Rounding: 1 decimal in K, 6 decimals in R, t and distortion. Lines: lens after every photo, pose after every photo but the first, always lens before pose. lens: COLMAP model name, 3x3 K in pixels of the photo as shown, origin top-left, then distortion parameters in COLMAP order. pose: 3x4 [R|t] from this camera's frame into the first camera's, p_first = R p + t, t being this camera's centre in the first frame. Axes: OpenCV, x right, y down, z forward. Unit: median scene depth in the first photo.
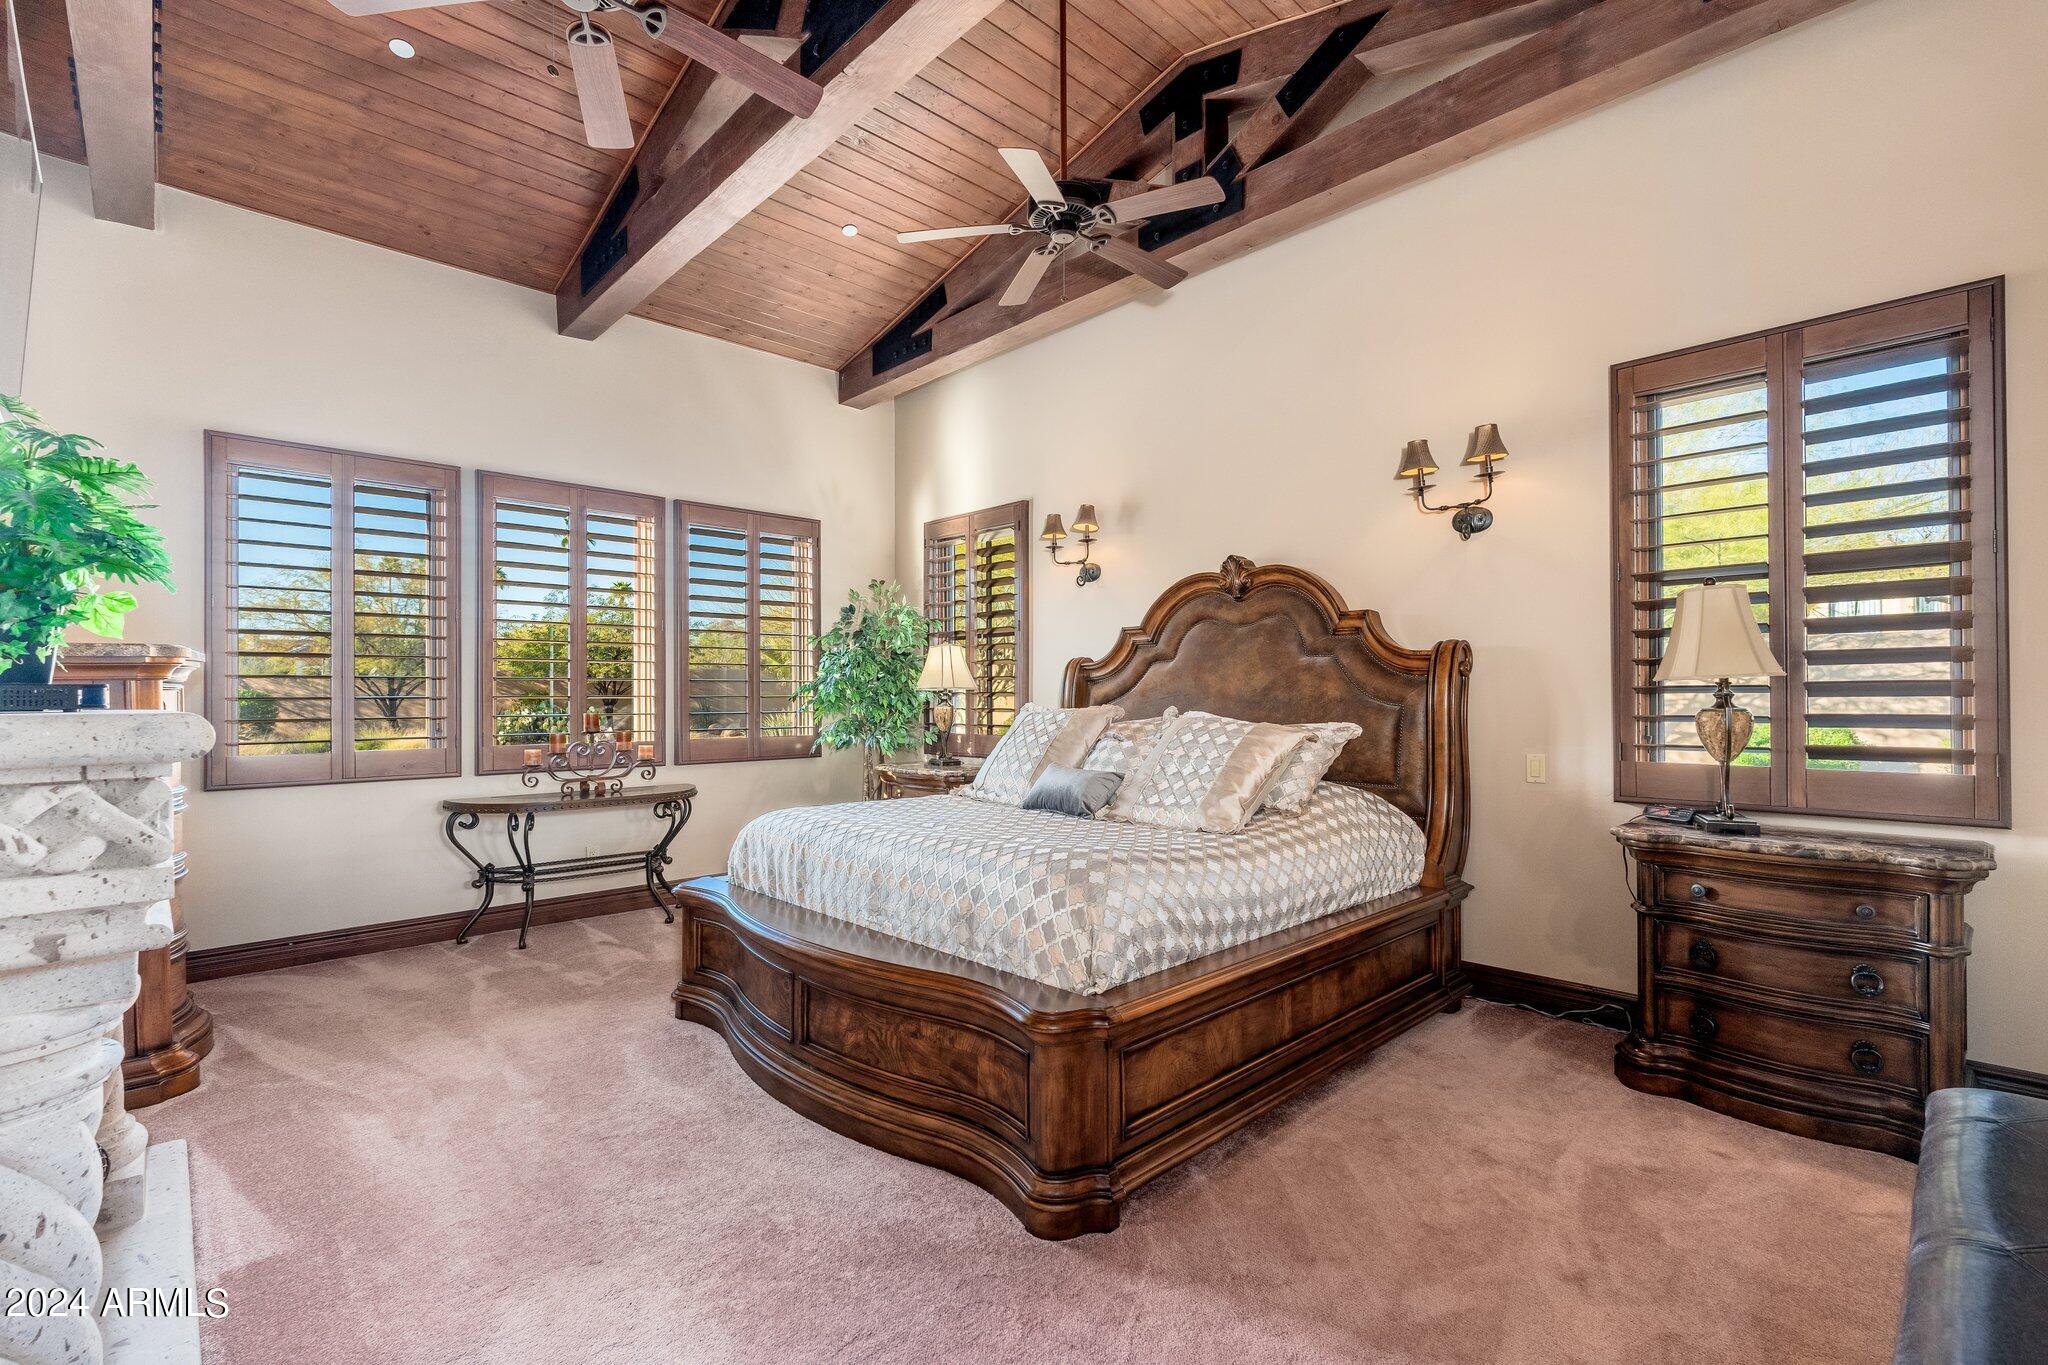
lens RADIAL K [[910.0, 0, 1028.3], [0, 910.0, 689.0], [0, 0, 1]] dist [-0.000722, -0.000266]
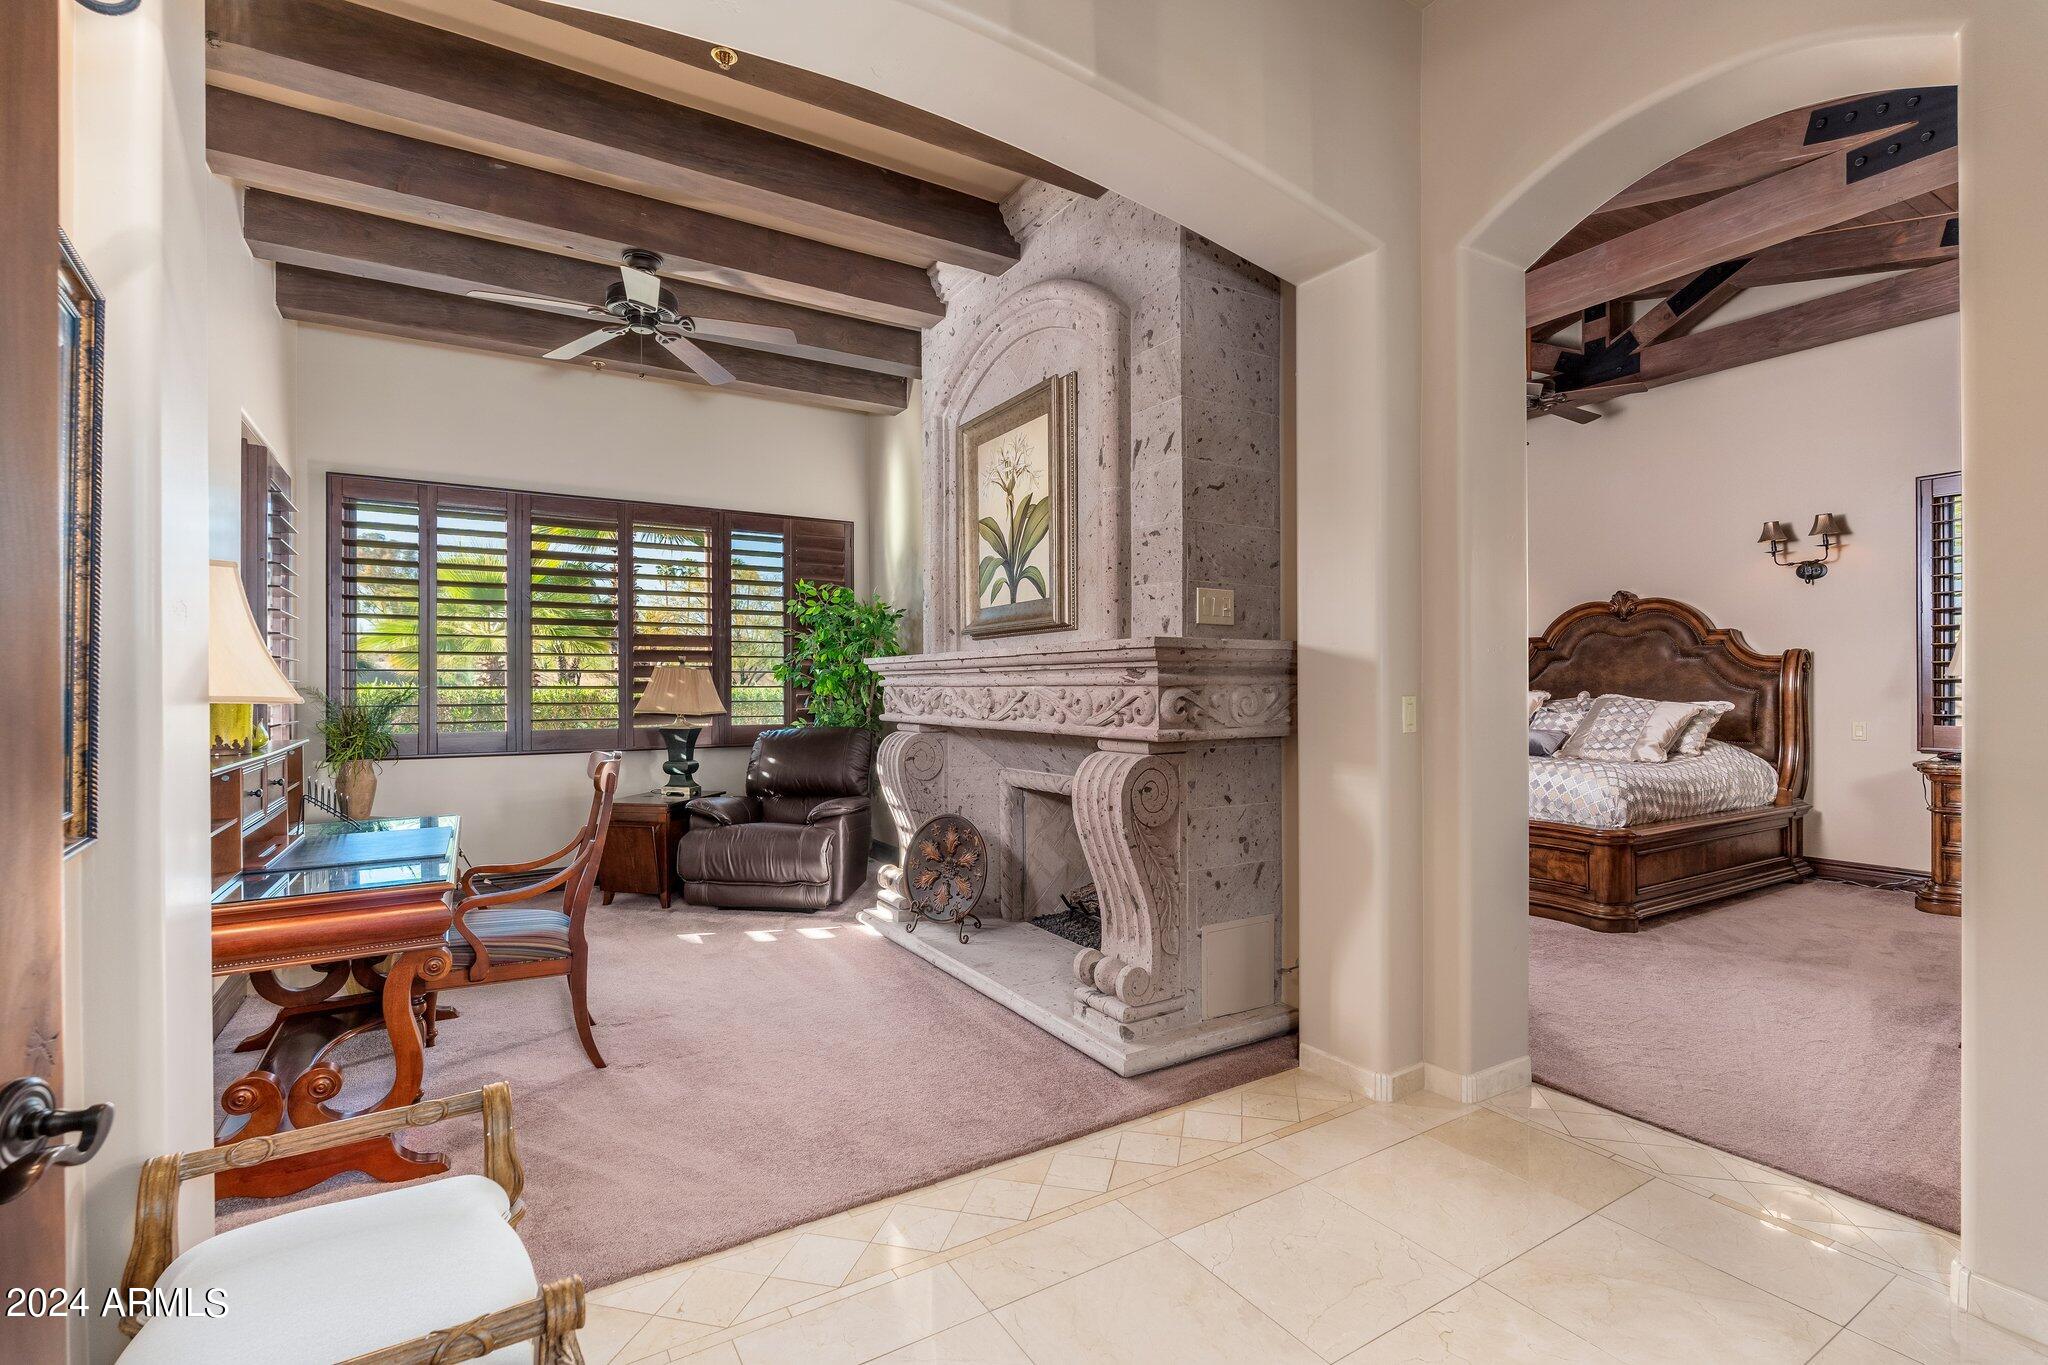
lens RADIAL K [[910.0, 0, 1016.3], [0, 910.0, 681.8], [0, 0, 1]] dist [-0.000722, -0.000266]
pose [[0.975467, -0.000001, -0.220144, -0.483874], [0.001242, 0.999984, 0.005495, -0.007298], [0.220140, -0.005633, 0.975452, -0.794171]]
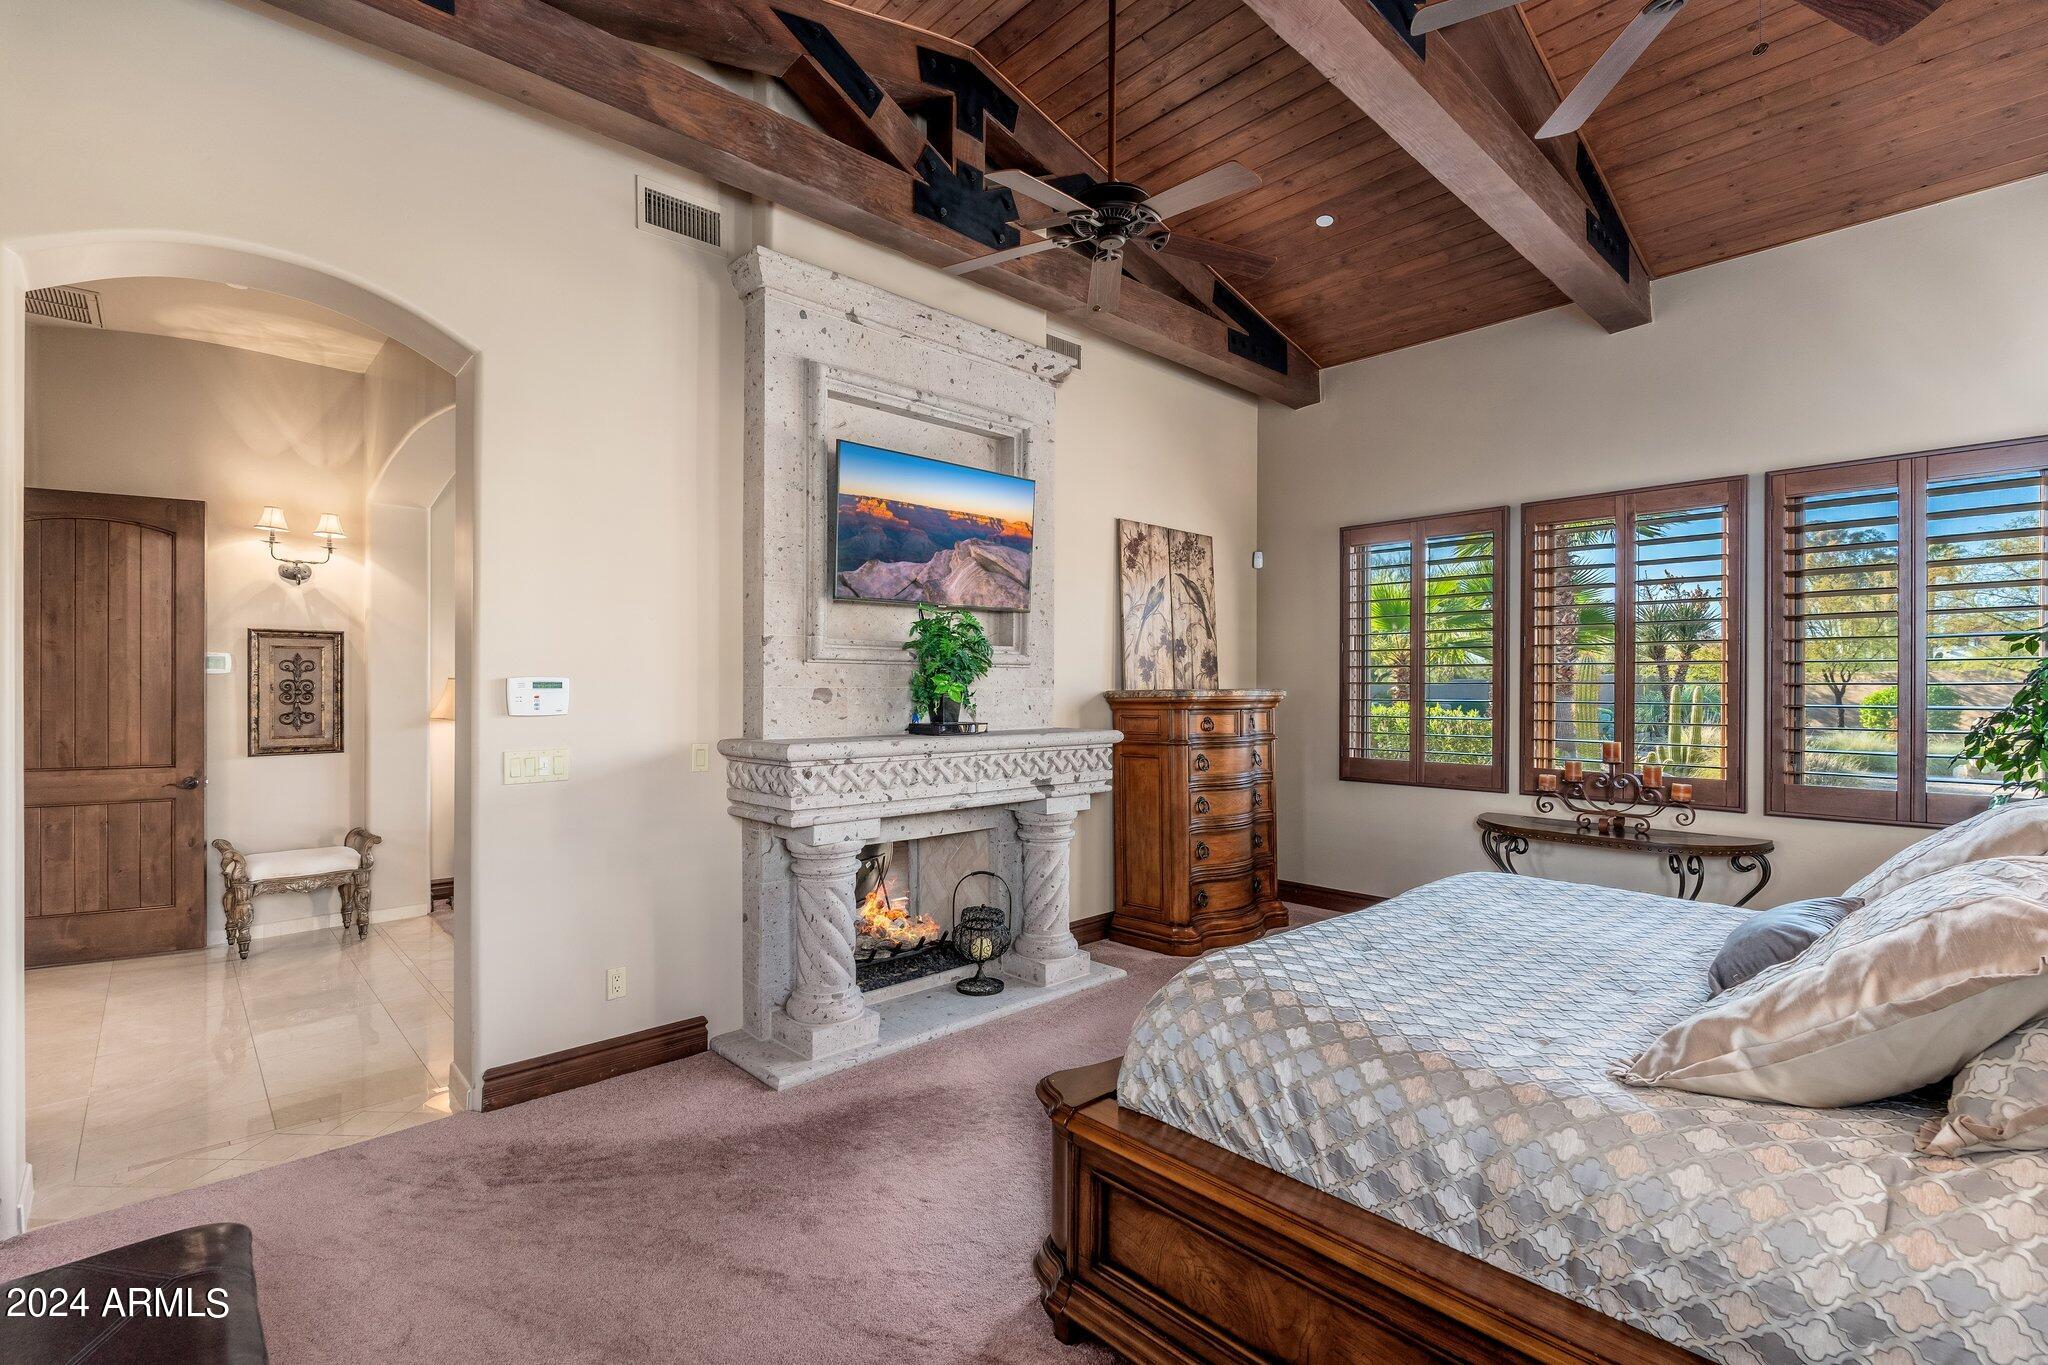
lens RADIAL K [[910.0, 0, 1024.2], [0, 910.0, 680.0], [0, 0, 1]] dist [-0.000722, -0.000266]
pose [[0.004213, 0.003666, -0.999984, 0.517181], [0.003679, 0.999986, 0.003682, -0.048724], [0.999984, -0.003694, 0.004199, 0.481115]]
